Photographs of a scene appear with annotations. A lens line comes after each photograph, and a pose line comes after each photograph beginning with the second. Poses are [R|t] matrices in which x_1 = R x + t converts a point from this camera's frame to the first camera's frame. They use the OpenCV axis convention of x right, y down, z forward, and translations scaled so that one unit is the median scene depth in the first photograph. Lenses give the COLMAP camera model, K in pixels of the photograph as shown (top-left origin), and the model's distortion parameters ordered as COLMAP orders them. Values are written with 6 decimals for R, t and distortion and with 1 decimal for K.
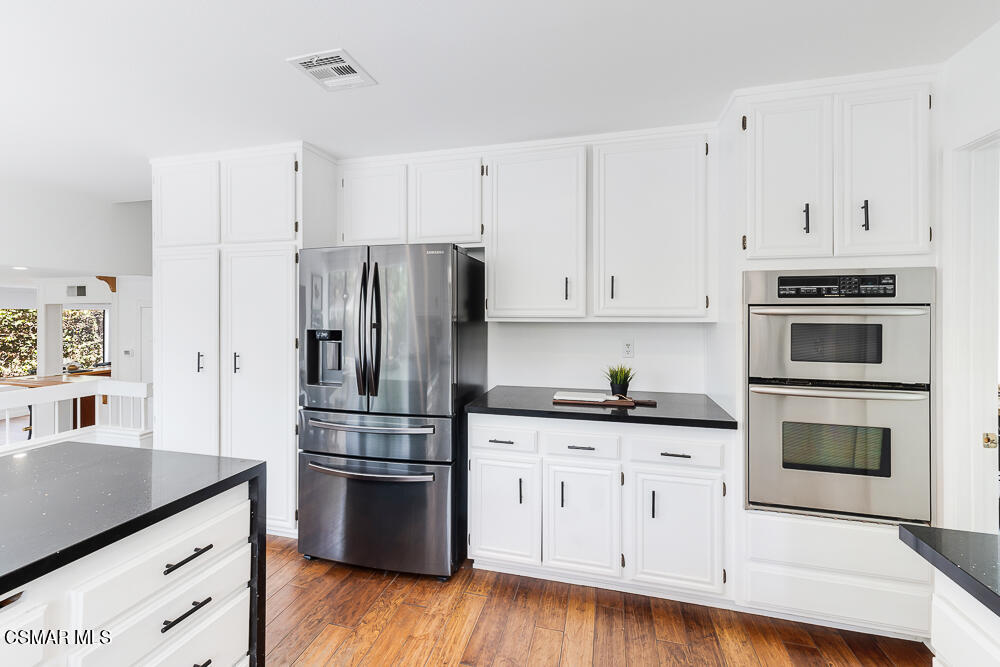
lens RADIAL K [[422.9, 0, 499.4], [0, 422.9, 310.3], [0, 0, 1]] dist [0.000608, 0.000068]
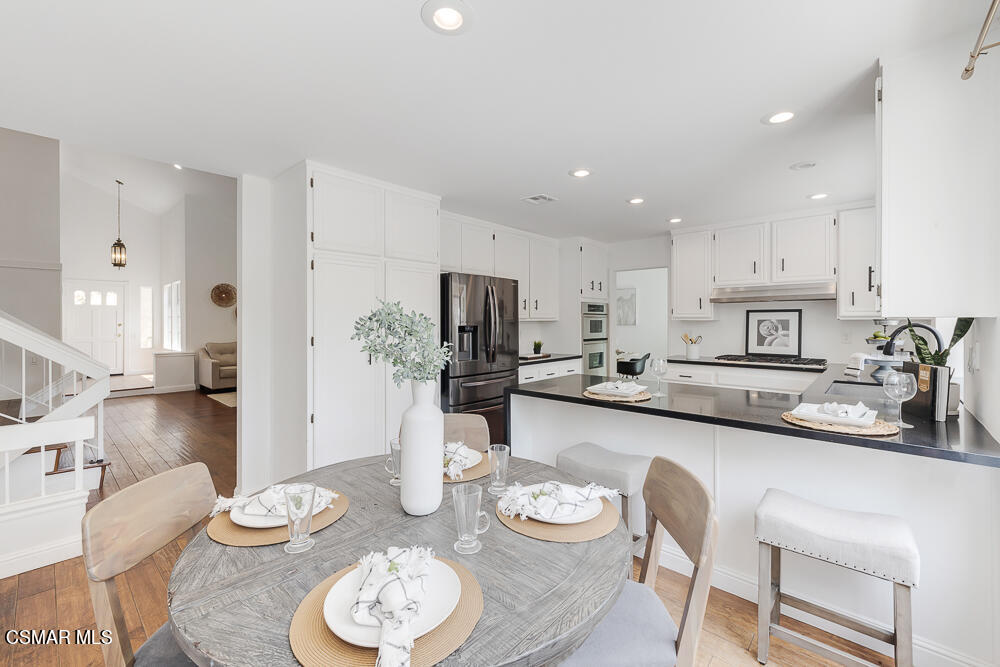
lens RADIAL K [[422.9, 0, 499.7], [0, 422.9, 327.3], [0, 0, 1]] dist [0.000608, 0.000068]
pose [[0.460980, -0.010671, 0.887346, -2.242500], [-0.002297, 0.999910, 0.013218, 0.042287], [-0.887408, -0.008131, 0.460914, 0.188527]]
